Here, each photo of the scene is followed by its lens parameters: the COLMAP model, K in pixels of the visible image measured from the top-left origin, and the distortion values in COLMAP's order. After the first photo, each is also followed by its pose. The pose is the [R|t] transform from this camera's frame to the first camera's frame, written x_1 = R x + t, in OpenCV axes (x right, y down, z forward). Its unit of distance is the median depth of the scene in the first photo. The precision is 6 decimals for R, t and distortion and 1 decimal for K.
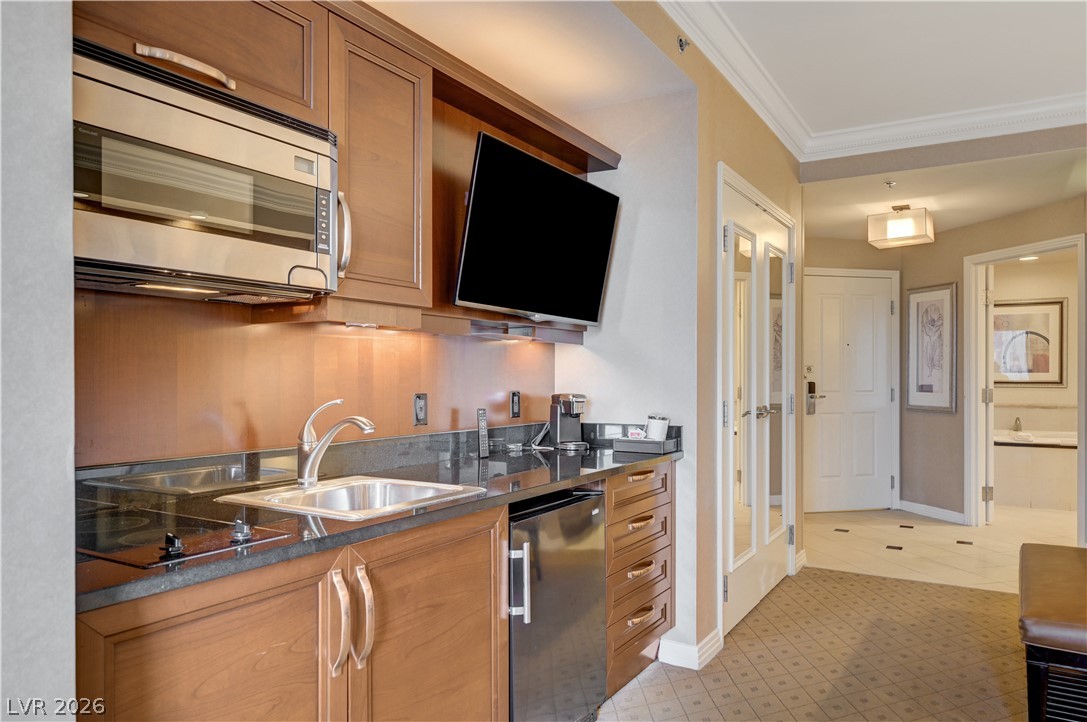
lens RADIAL K [[736.4, 0, 544.7], [0, 736.4, 379.7], [0, 0, 1]] dist [-0.005324, 0.000481]
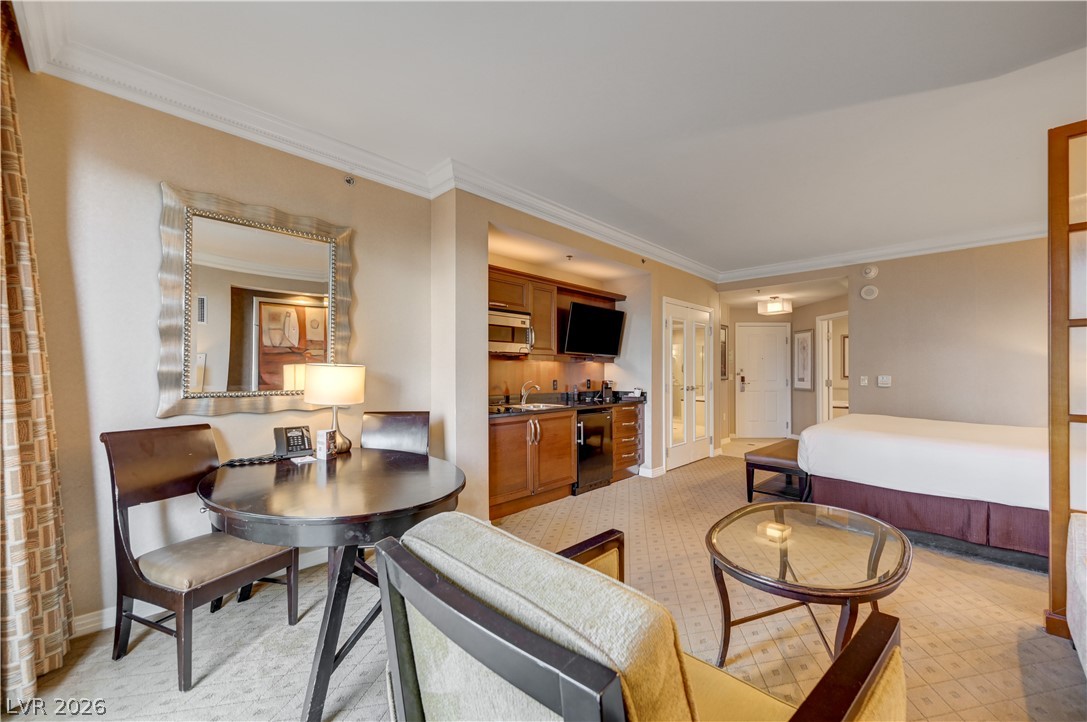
lens RADIAL K [[431.2, 0, 545.6], [0, 431.2, 370.0], [0, 0, 1]] dist [-0.001971, 0.001303]
pose [[0.974801, -0.000417, -0.223076, 0.177514], [-0.001721, 0.999954, -0.009391, -0.005468], [0.223070, 0.009539, 0.974756, -0.706353]]
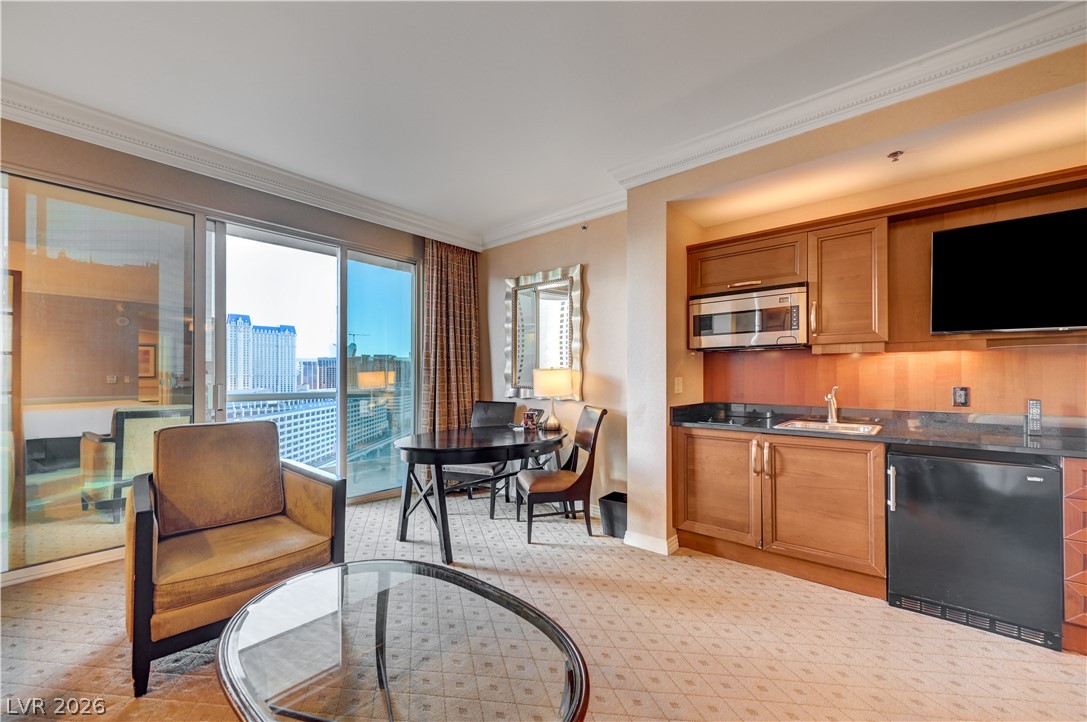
lens RADIAL K [[431.2, 0, 548.3], [0, 431.2, 376.3], [0, 0, 1]] dist [-0.001971, 0.001303]
pose [[-0.164347, -0.003684, -0.986396, 0.781672], [-0.004375, 0.999986, -0.003006, 0.001771], [0.986393, 0.003821, -0.164360, 0.218606]]
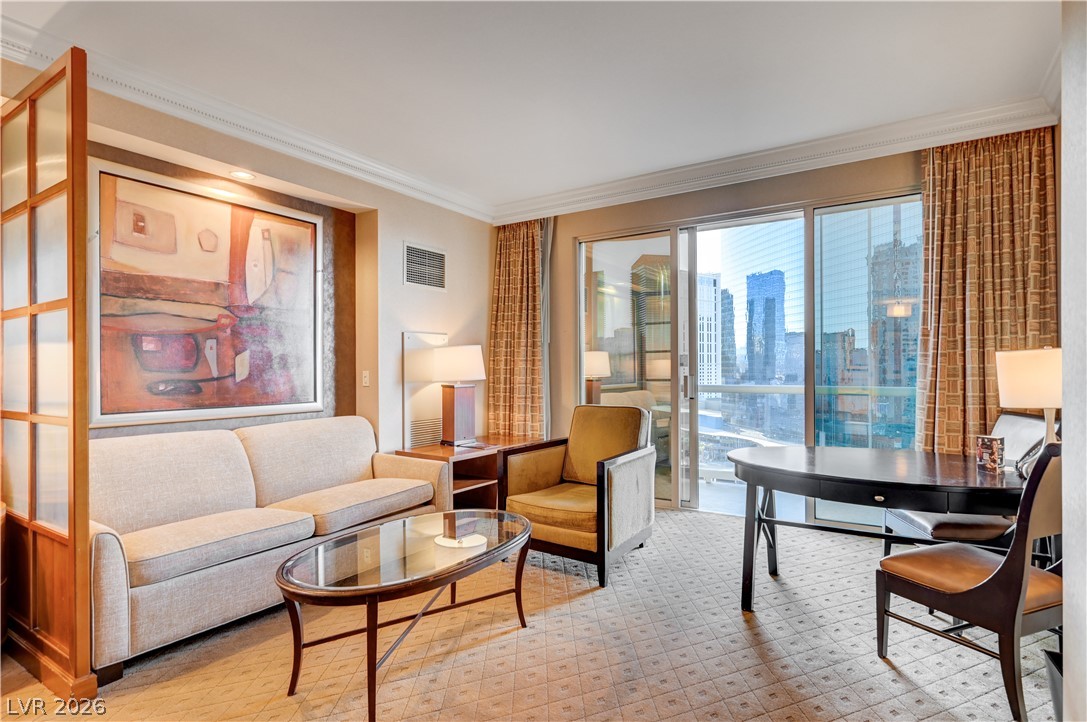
lens RADIAL K [[547.7, 0, 537.1], [0, 547.7, 375.7], [0, 0, 1]] dist [-0.023096, 0.001706]
pose [[-0.999116, 0.004268, 0.041832, 0.220633], [0.004863, 0.999888, 0.014124, -0.000457], [-0.041767, 0.014315, -0.999025, 0.753787]]
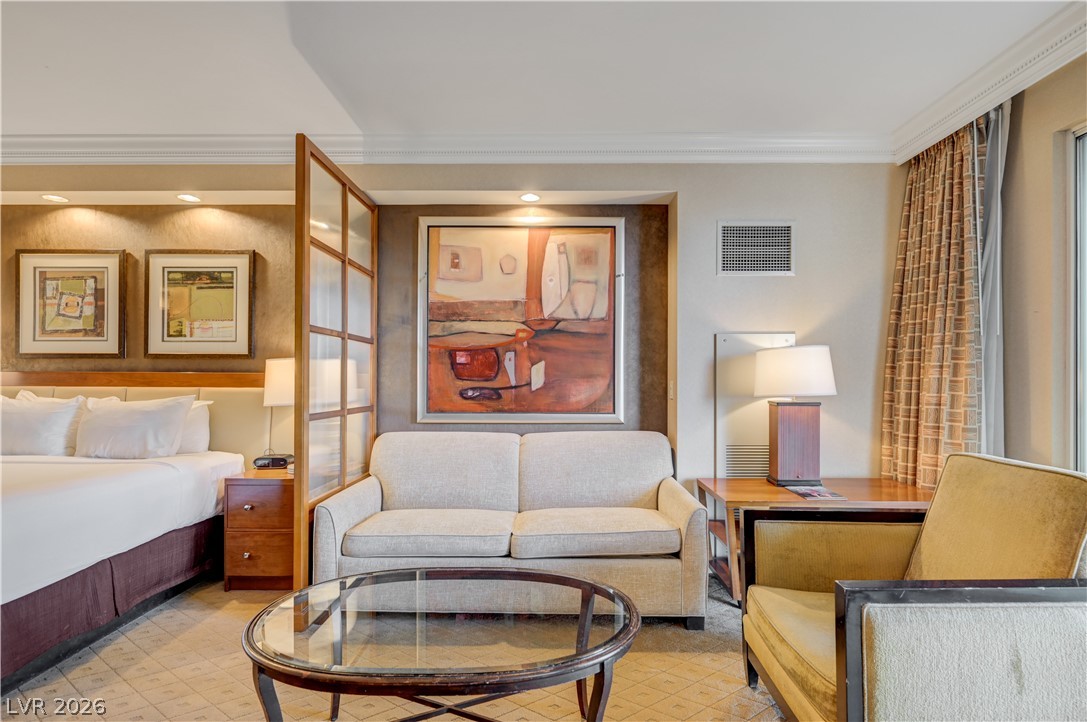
lens RADIAL K [[499.6, 0, 546.3], [0, 499.6, 376.7], [0, 0, 1]] dist [0.000590, -0.000947]
pose [[-0.513885, -0.000943, 0.857858, -0.084976], [0.000983, 0.999998, 0.001689, -0.007160], [-0.857858, 0.001711, -0.513883, 0.208580]]
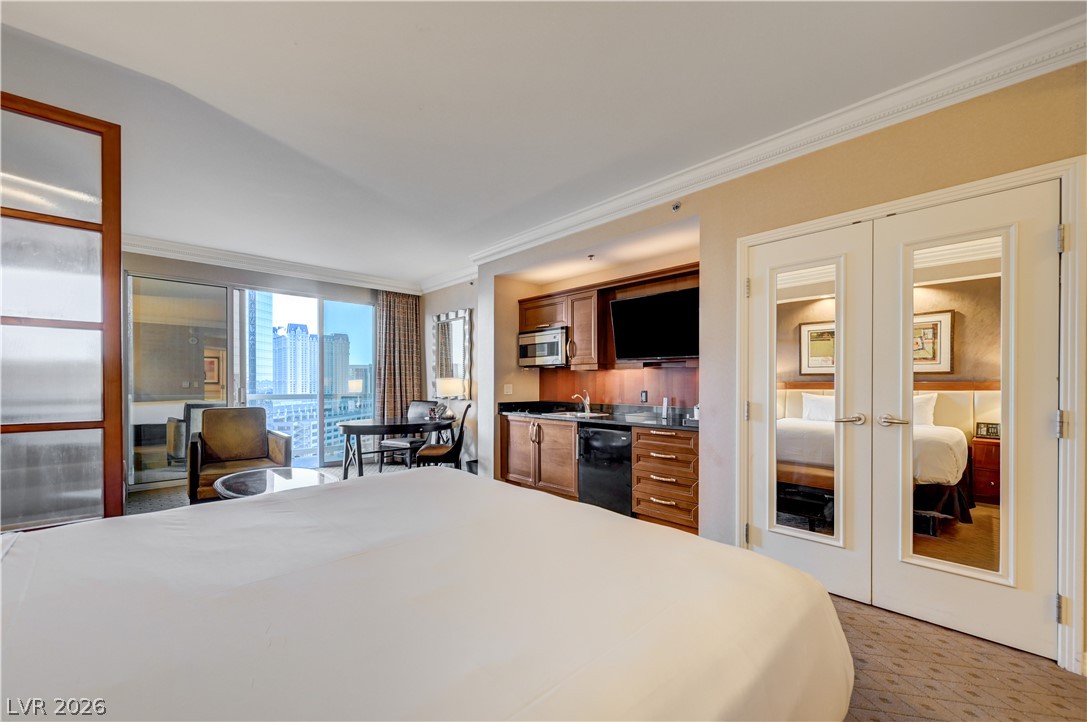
lens RADIAL K [[431.2, 0, 545.1], [0, 431.2, 390.1], [0, 0, 1]] dist [-0.001971, 0.001303]
pose [[-0.263513, 0.010845, -0.964595, 1.244734], [-0.008189, 0.999876, 0.013479, -0.001288], [0.964621, 0.011451, -0.263392, 0.908460]]
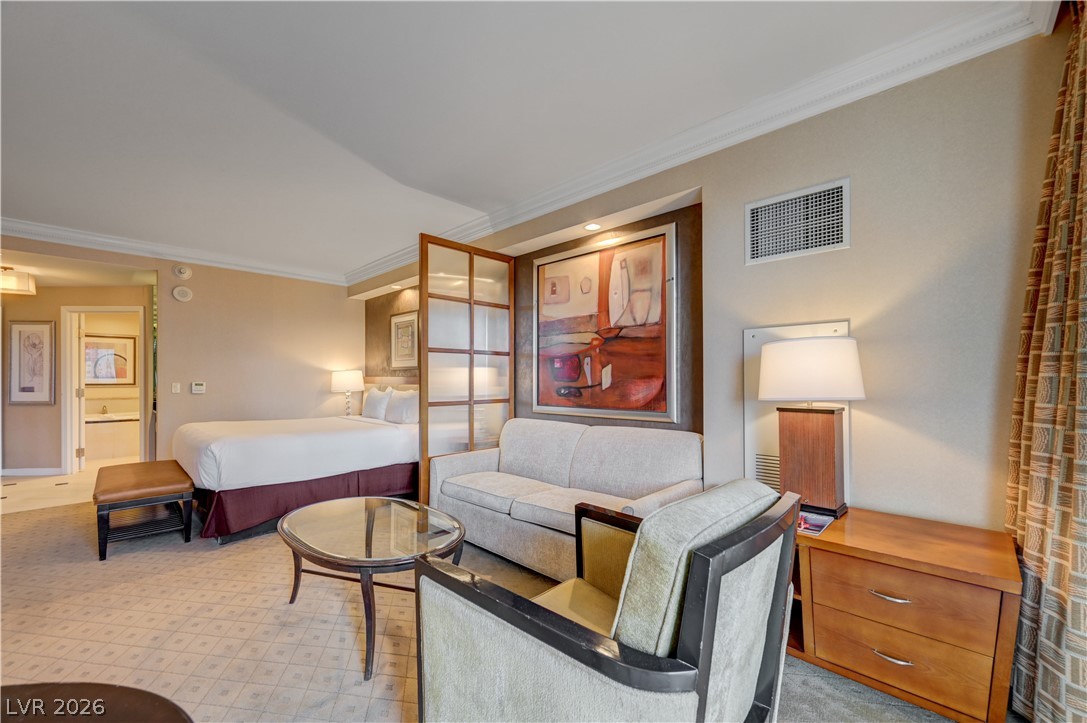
lens RADIAL K [[431.2, 0, 546.5], [0, 431.2, 375.7], [0, 0, 1]] dist [-0.001971, 0.001303]
pose [[0.205665, 0.004110, 0.978614, -0.243520], [0.007786, 0.999953, -0.005836, -0.005786], [-0.978591, 0.008820, 0.205623, -0.422456]]
